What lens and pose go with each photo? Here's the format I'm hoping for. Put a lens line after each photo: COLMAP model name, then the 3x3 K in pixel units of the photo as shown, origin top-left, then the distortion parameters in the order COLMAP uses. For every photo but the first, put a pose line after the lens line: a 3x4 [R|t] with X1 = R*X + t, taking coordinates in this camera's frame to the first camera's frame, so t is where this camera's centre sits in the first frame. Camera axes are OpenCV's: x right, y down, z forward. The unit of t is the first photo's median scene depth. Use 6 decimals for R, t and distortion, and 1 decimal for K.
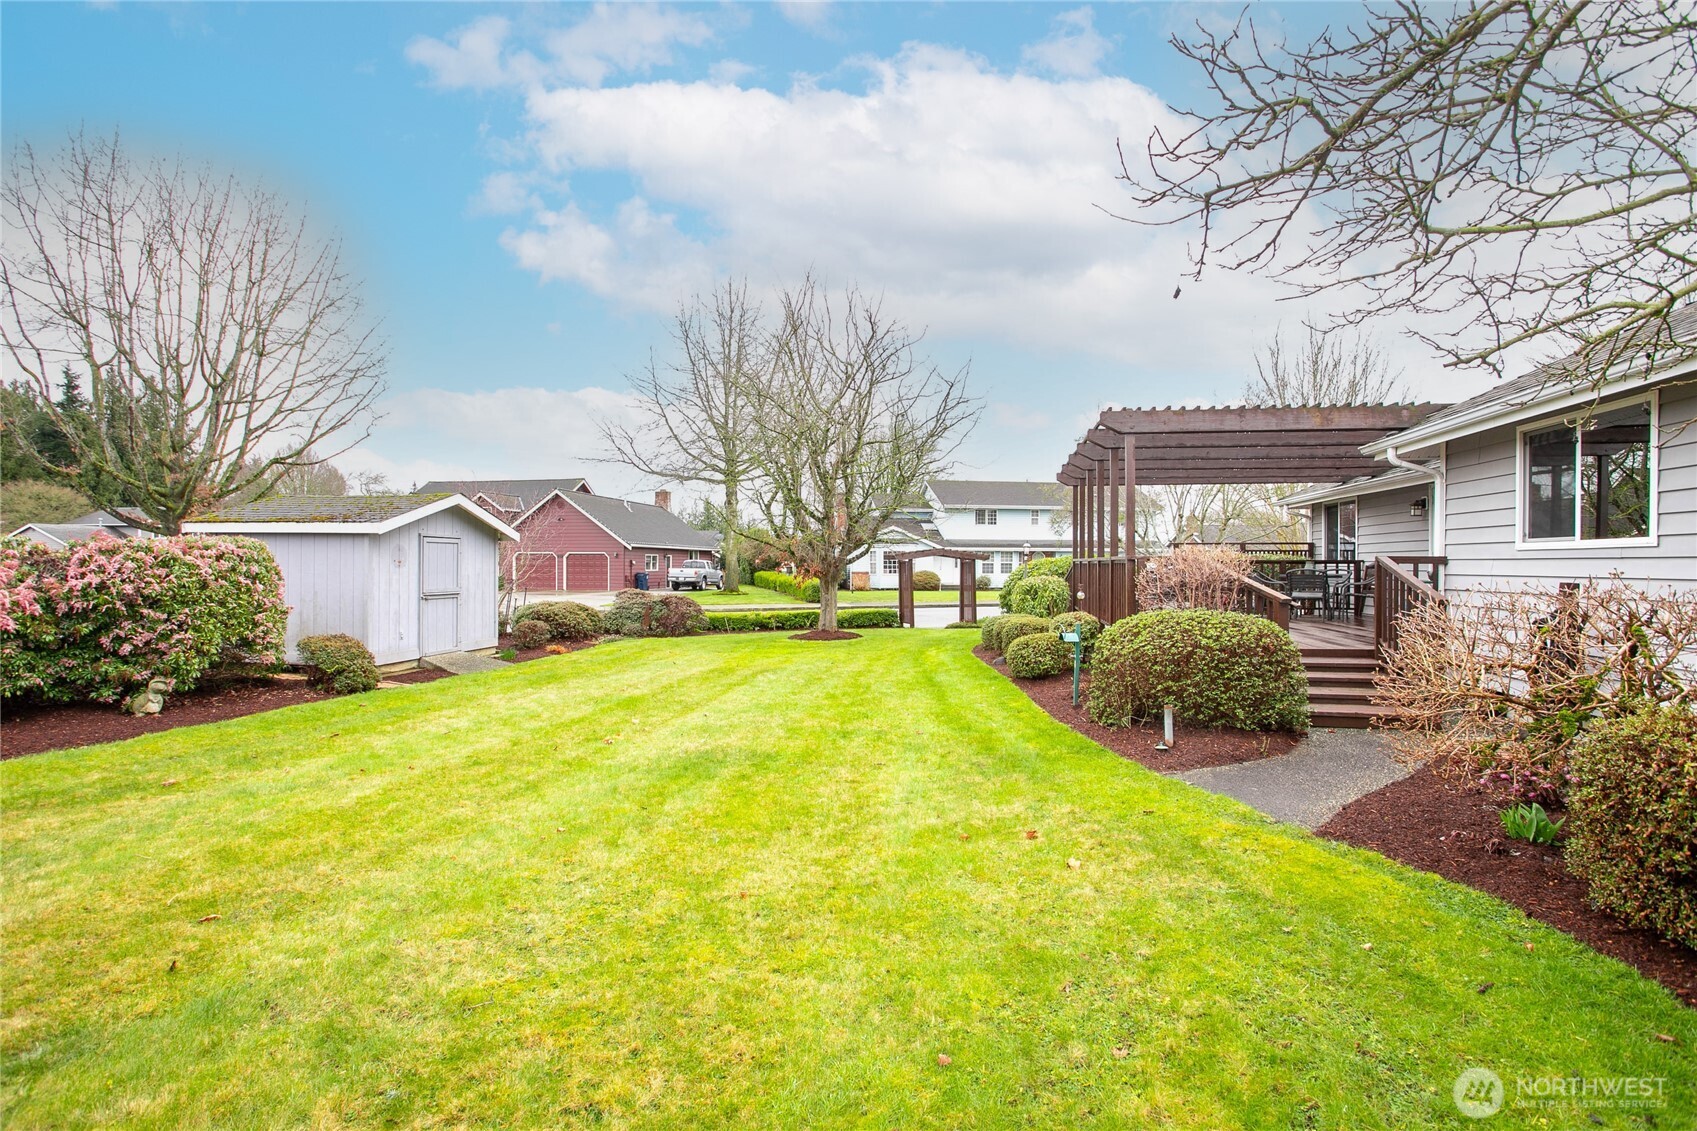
lens RADIAL K [[806.3, 0, 848.7], [0, 806.3, 567.5], [0, 0, 1]] dist [-0.000814, 0.003013]
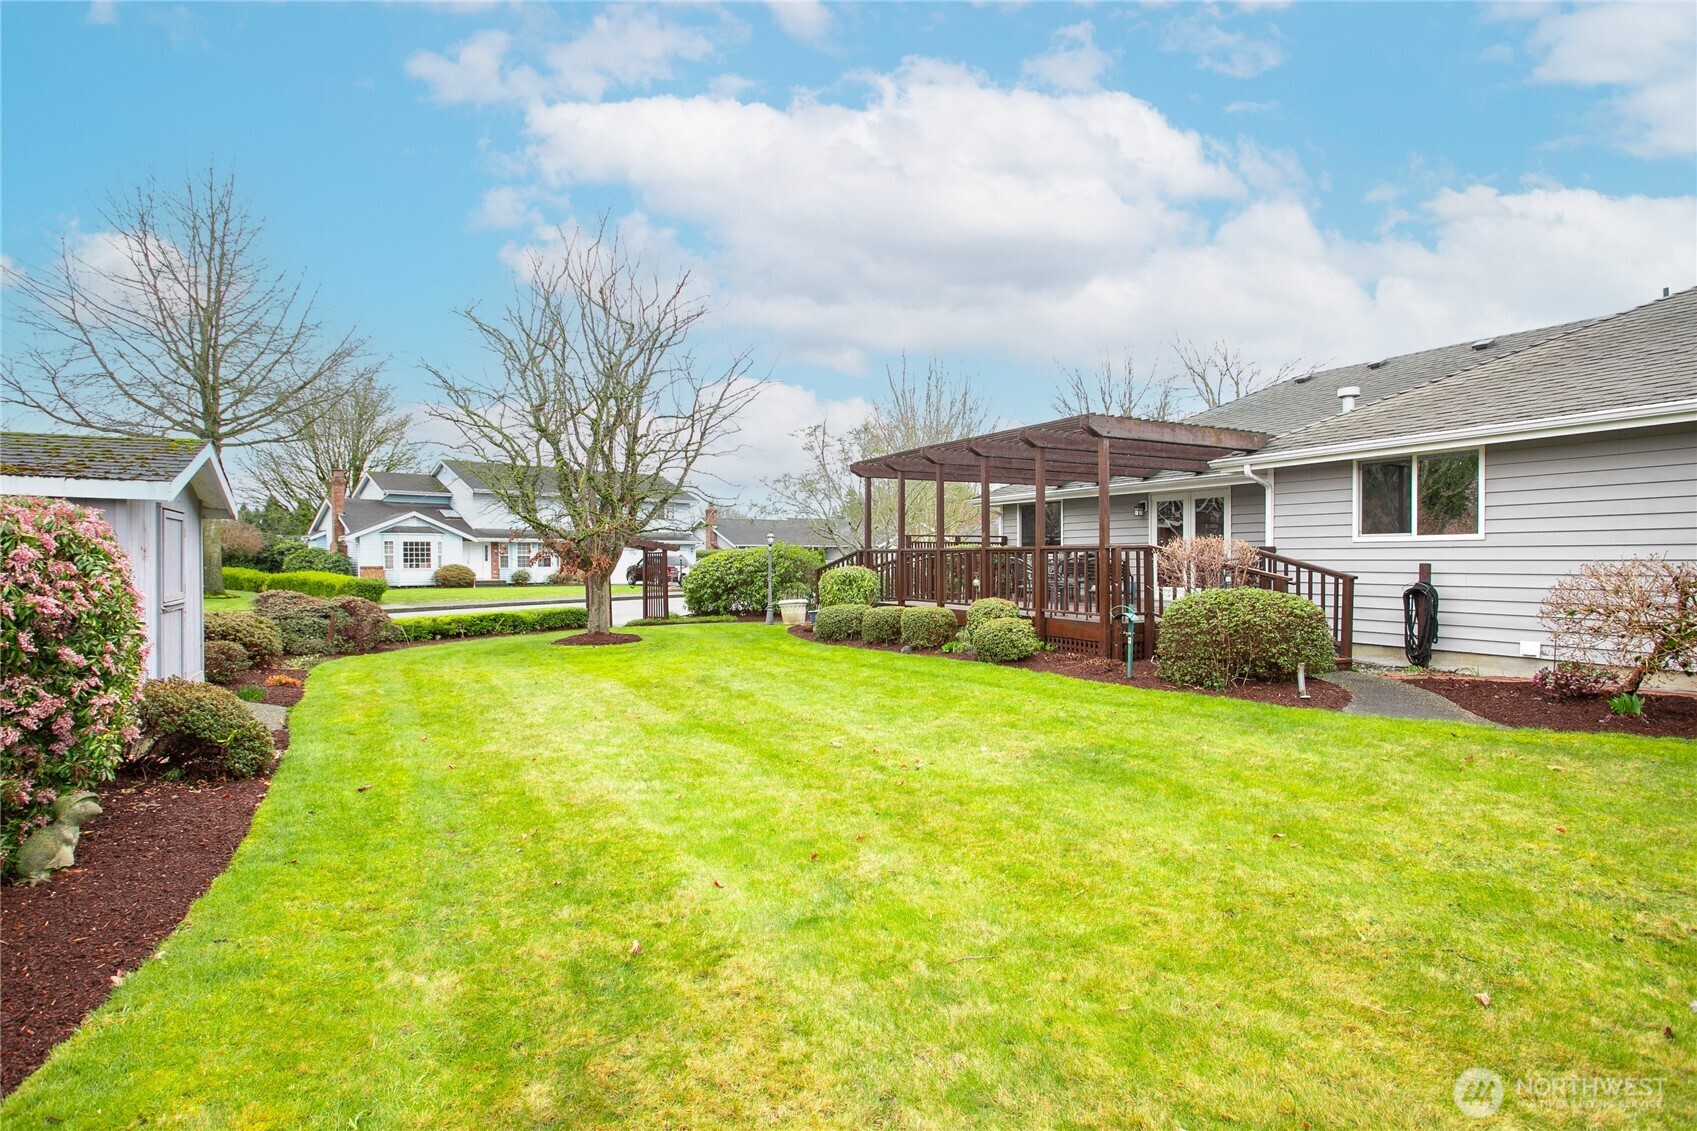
lens RADIAL K [[833.7, 0, 845.9], [0, 833.7, 562.5], [0, 0, 1]] dist [-0.003658, -0.000172]
pose [[0.818975, -0.007617, 0.573779, -0.326363], [0.006215, 0.999971, 0.004403, 0.001337], [-0.573795, -0.000040, 0.818999, 0.125398]]
